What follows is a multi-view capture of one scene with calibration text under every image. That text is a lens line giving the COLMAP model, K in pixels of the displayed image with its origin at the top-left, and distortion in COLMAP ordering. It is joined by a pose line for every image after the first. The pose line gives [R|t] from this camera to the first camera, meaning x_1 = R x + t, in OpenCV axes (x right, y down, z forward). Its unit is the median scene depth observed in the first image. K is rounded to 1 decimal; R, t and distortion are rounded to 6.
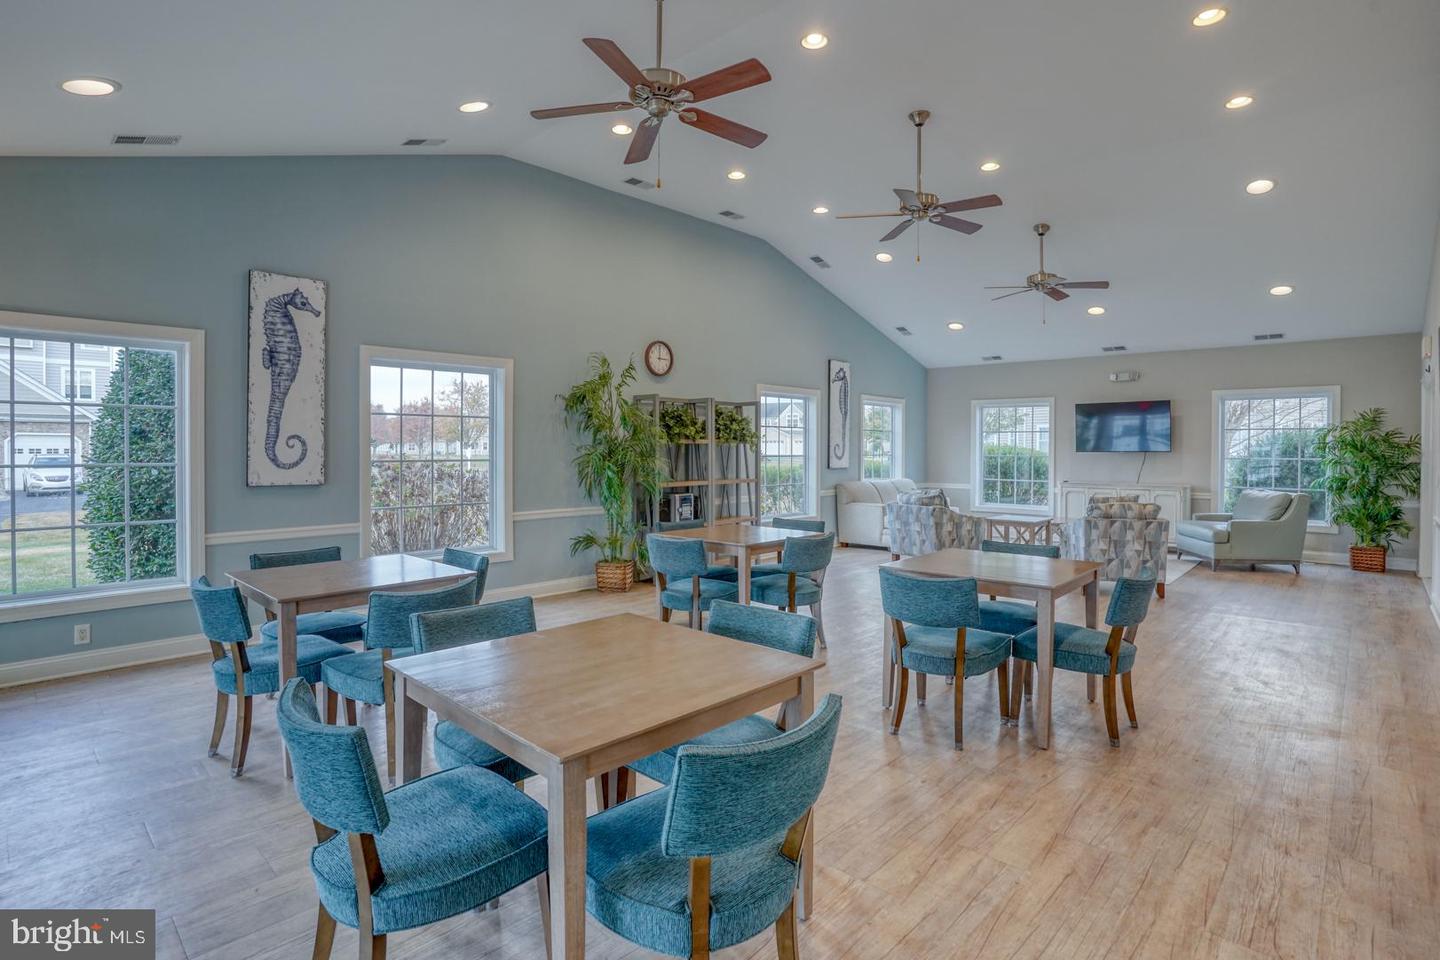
lens RADIAL K [[692.5, 0, 714.3], [0, 692.5, 448.9], [0, 0, 1]] dist [-0.077906, 0.019381]
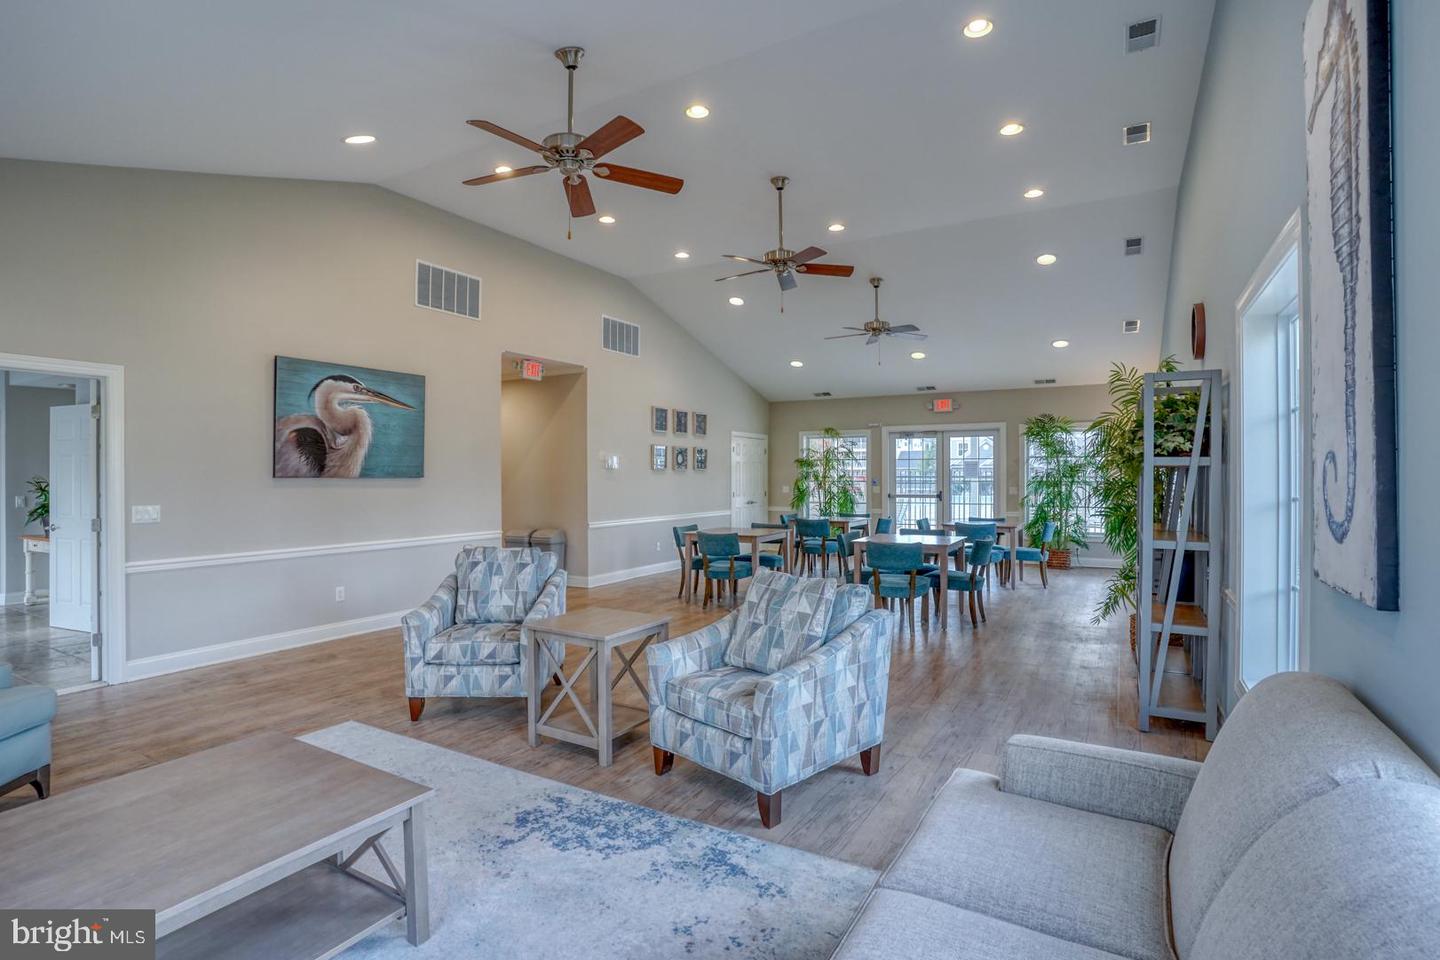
lens RADIAL K [[708.3, 0, 722.8], [0, 708.3, 474.7], [0, 0, 1]] dist [-0.054122, 0.000850]
pose [[-0.966787, 0.000044, -0.255582, 0.367602], [-0.000615, 0.999997, 0.002498, -0.002200], [0.255582, 0.002572, -0.966784, 1.114822]]
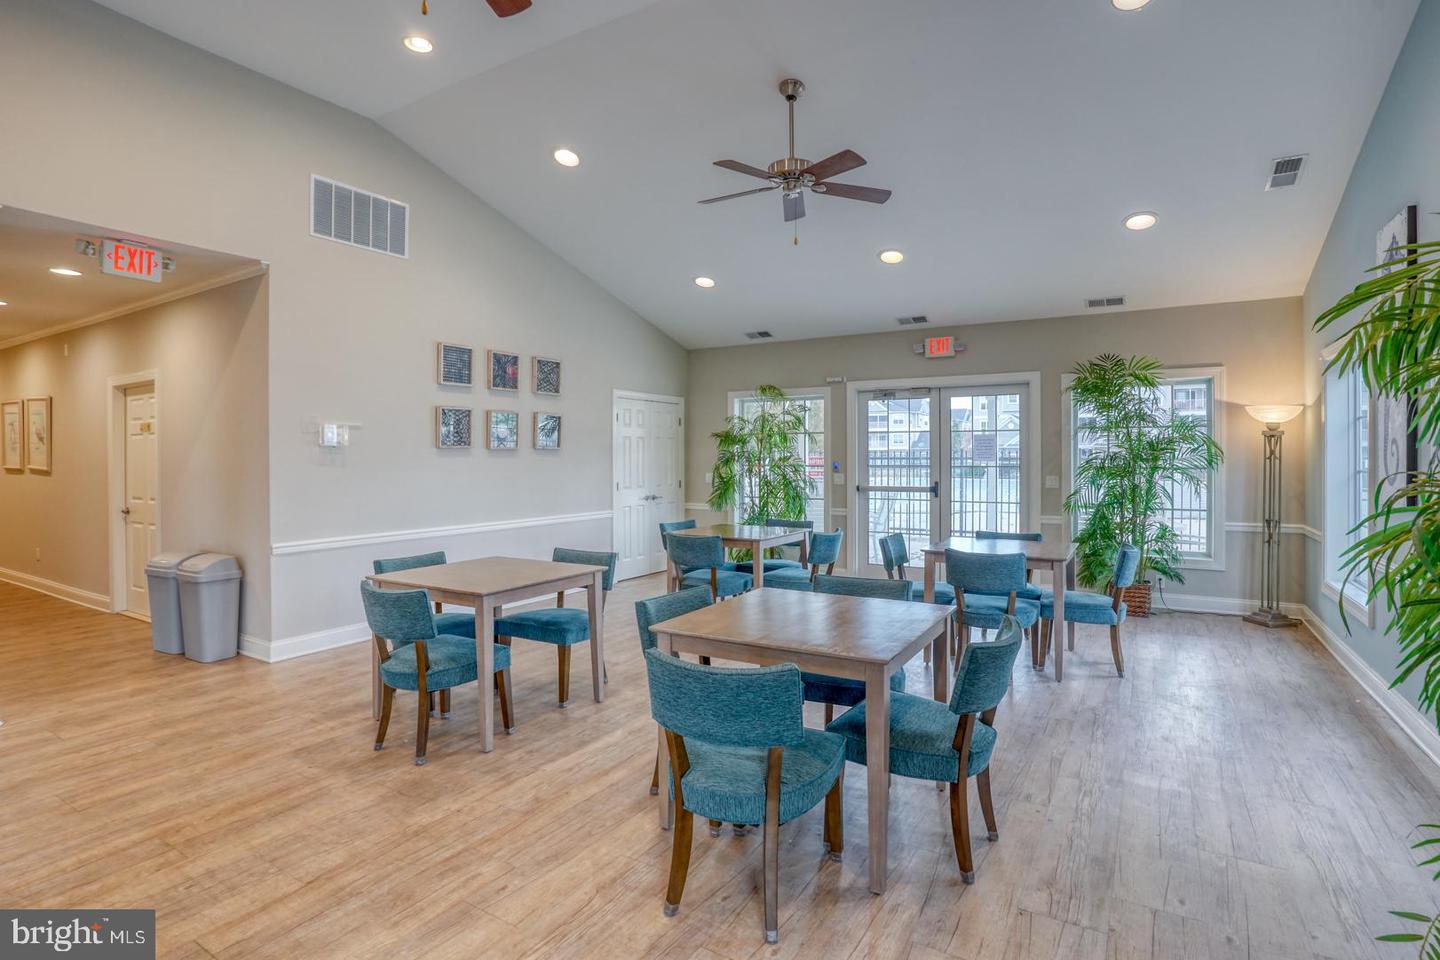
lens RADIAL K [[719.6, 0, 714.4], [0, 719.6, 458.0], [0, 0, 1]] dist [-0.061097, 0.000569]
pose [[-0.975298, 0.002169, -0.220883, 0.114749], [0.000664, 0.999976, 0.006891, -0.002764], [0.220892, 0.006574, -0.975276, 0.762169]]
